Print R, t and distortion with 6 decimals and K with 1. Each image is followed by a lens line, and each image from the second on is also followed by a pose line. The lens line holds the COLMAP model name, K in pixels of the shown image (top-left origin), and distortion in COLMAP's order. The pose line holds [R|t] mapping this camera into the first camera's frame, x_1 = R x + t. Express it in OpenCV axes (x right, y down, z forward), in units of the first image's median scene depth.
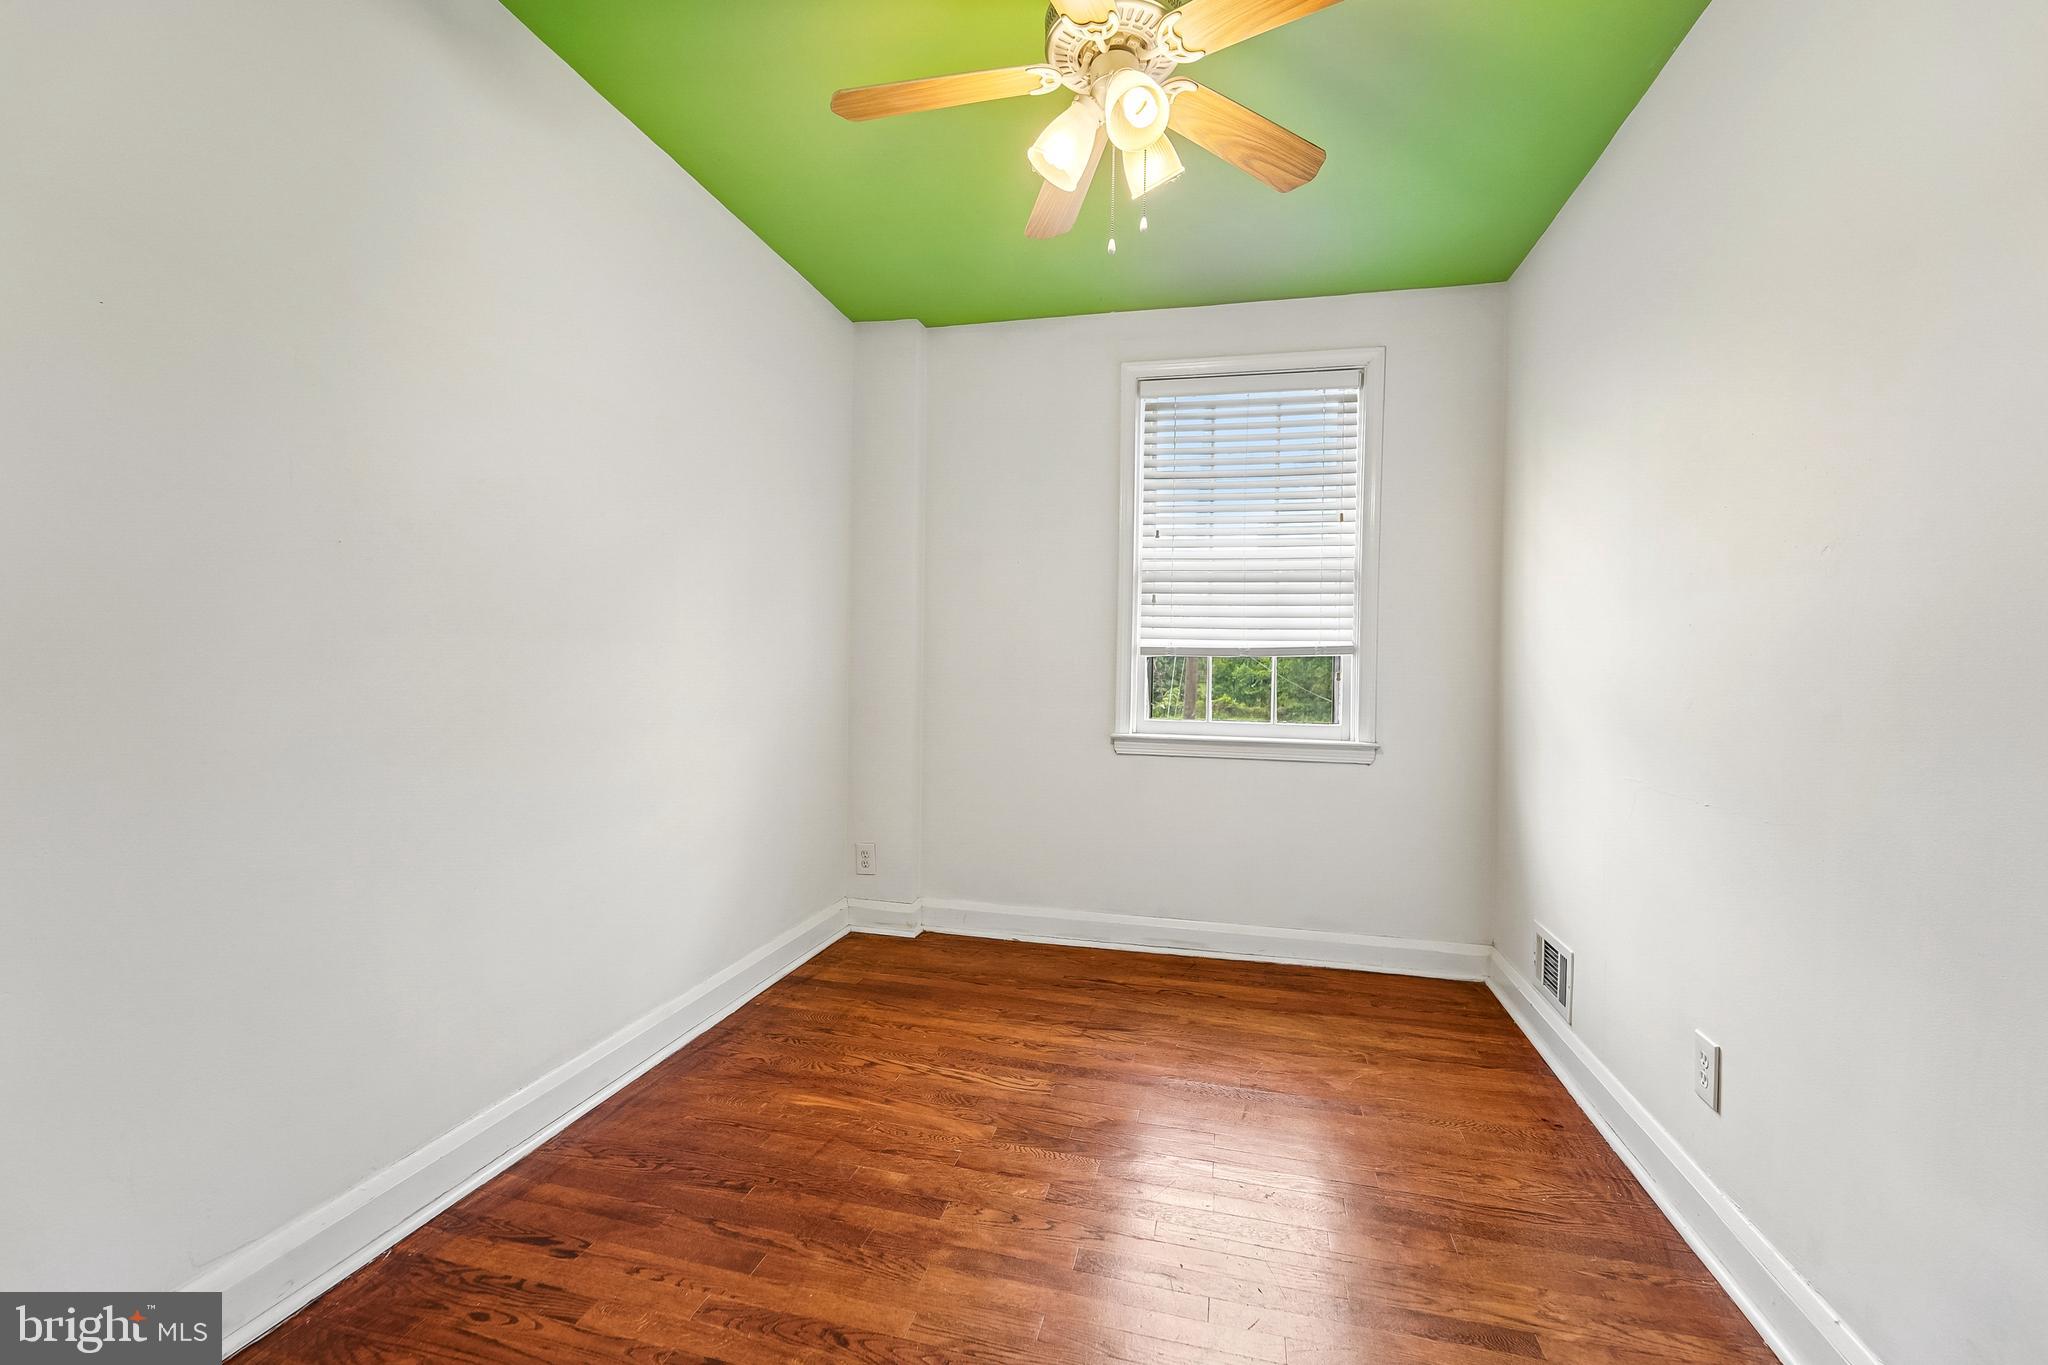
lens RADIAL K [[841.4, 0, 1026.5], [0, 841.4, 672.6], [0, 0, 1]] dist [0.003194, -0.001120]
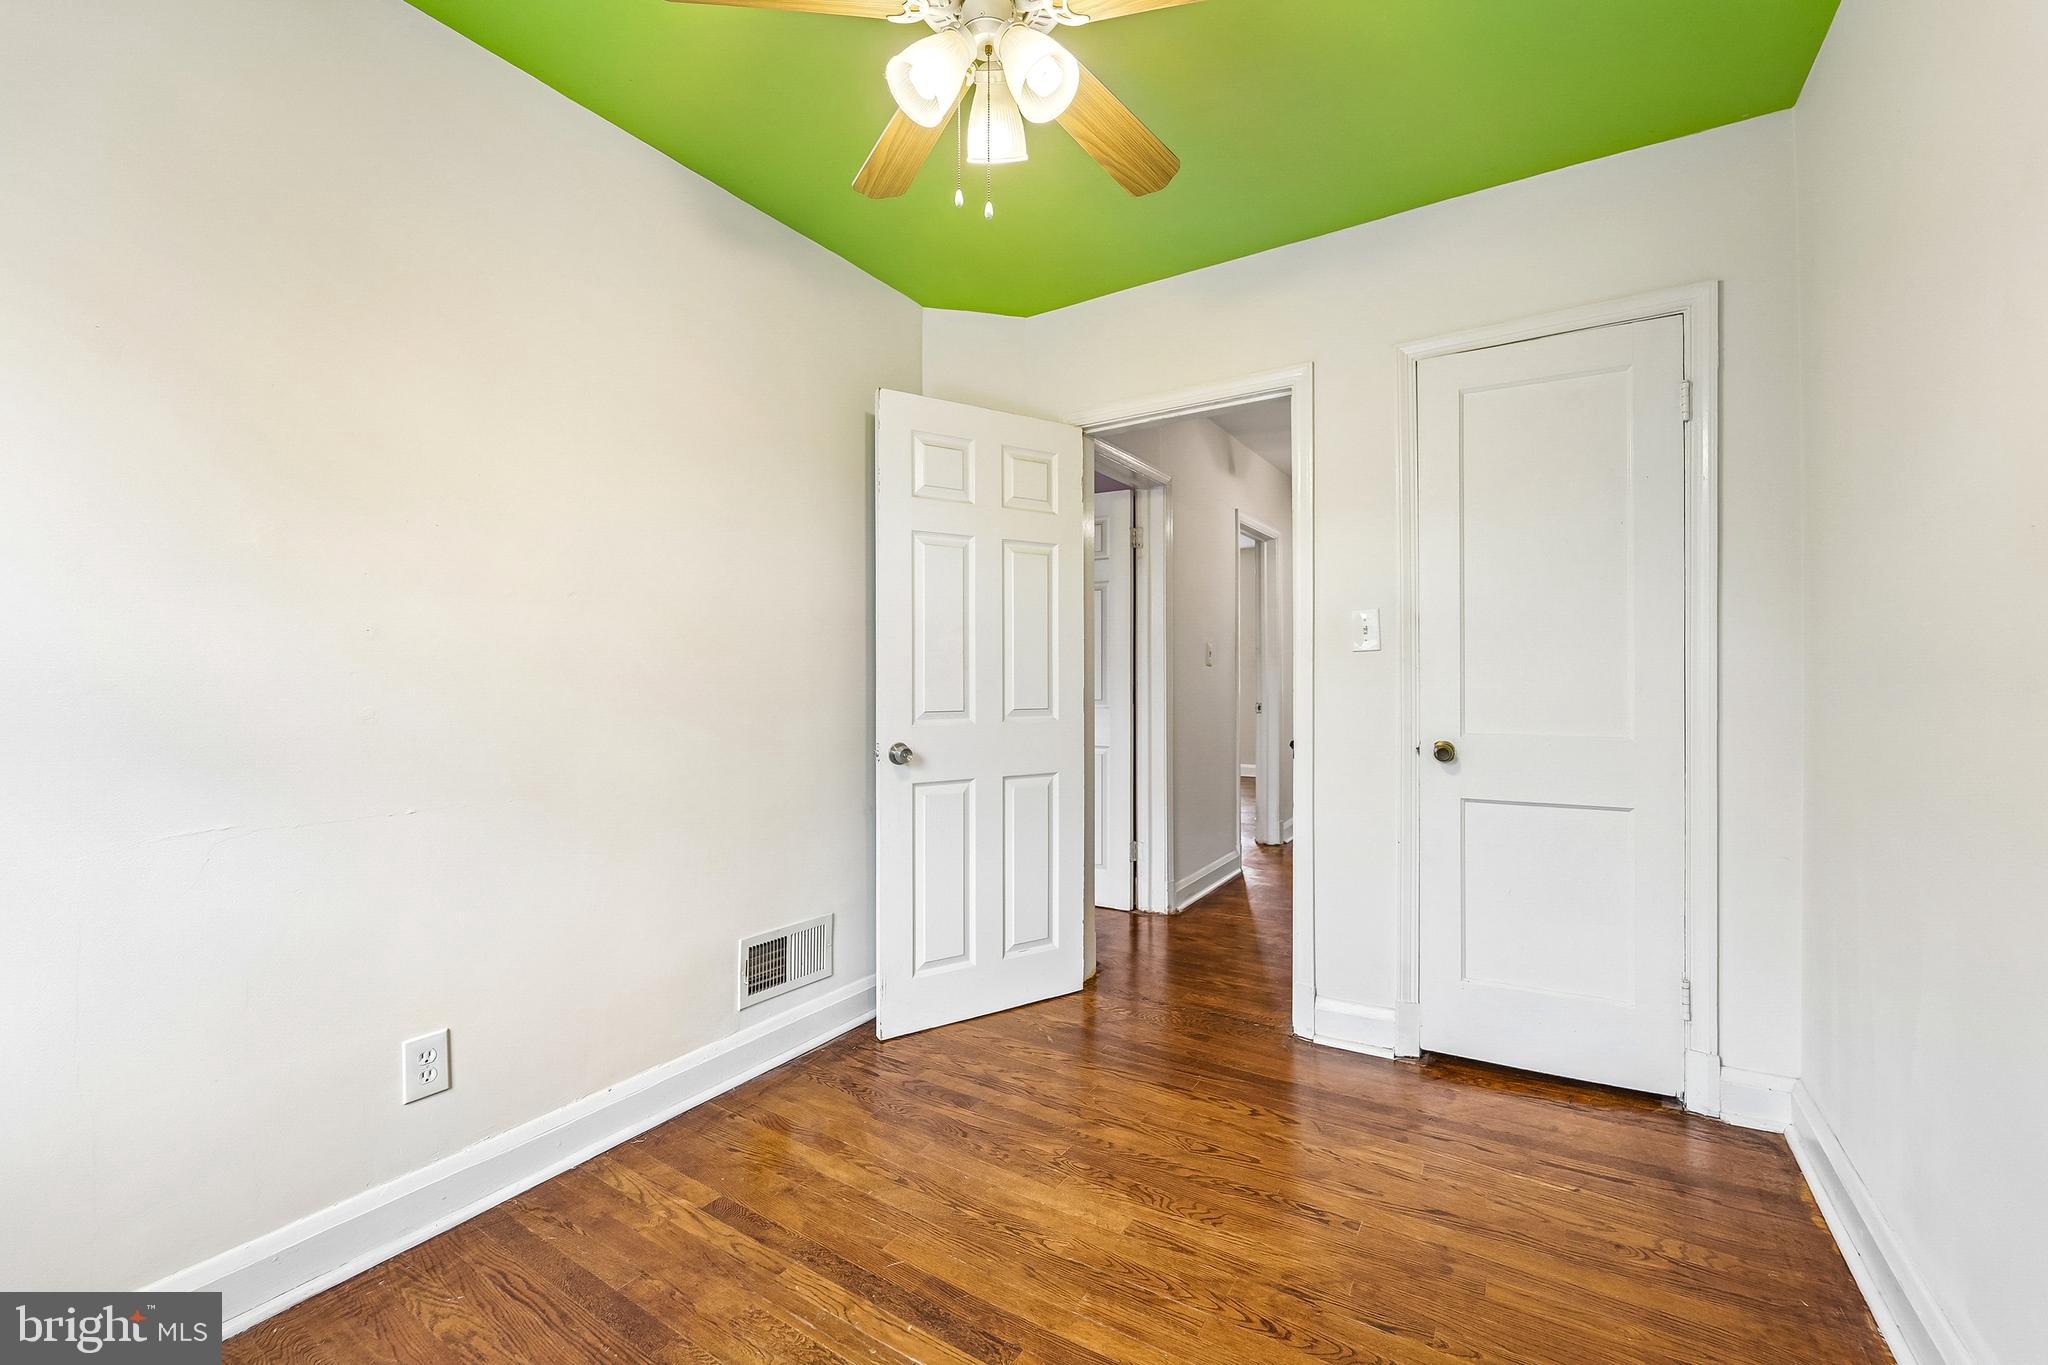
lens RADIAL K [[841.4, 0, 1022.5], [0, 841.4, 681.3], [0, 0, 1]] dist [0.003194, -0.001120]
pose [[-0.948956, -0.021310, 0.314687, -0.232921], [-0.015935, 0.999680, 0.019643, -0.037643], [-0.315005, 0.013626, -0.948992, 2.015207]]
